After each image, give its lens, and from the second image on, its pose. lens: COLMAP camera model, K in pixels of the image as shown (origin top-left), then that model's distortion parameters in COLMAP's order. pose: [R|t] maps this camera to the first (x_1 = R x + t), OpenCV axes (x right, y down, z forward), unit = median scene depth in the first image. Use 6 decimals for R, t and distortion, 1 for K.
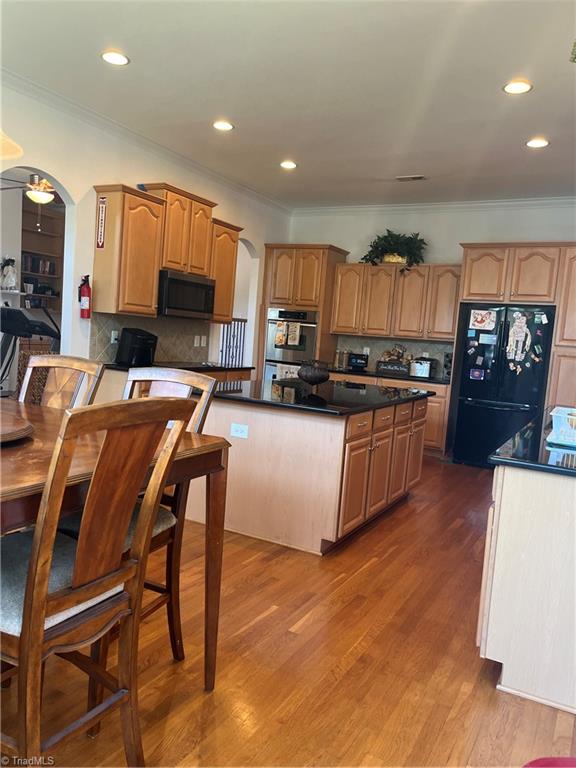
lens RADIAL K [[581.2, 0, 281.2], [0, 581.2, 389.4], [0, 0, 1]] dist [0.058981, -0.087671]
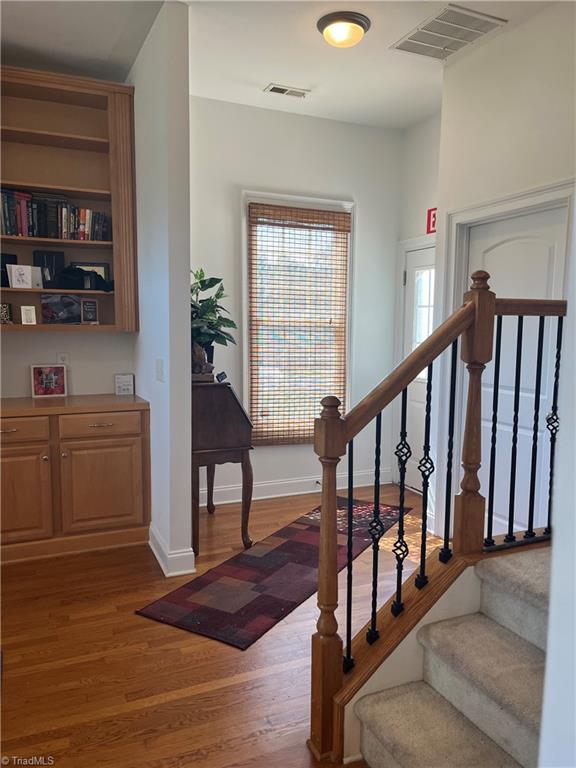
lens RADIAL K [[581.2, 0, 291.6], [0, 581.2, 388.6], [0, 0, 1]] dist [0.058981, -0.087671]
pose [[0.807019, -0.002903, -0.590519, -0.051476], [-0.005405, 0.999910, -0.012301, -0.129596], [0.590501, 0.013119, 0.806930, 1.132364]]
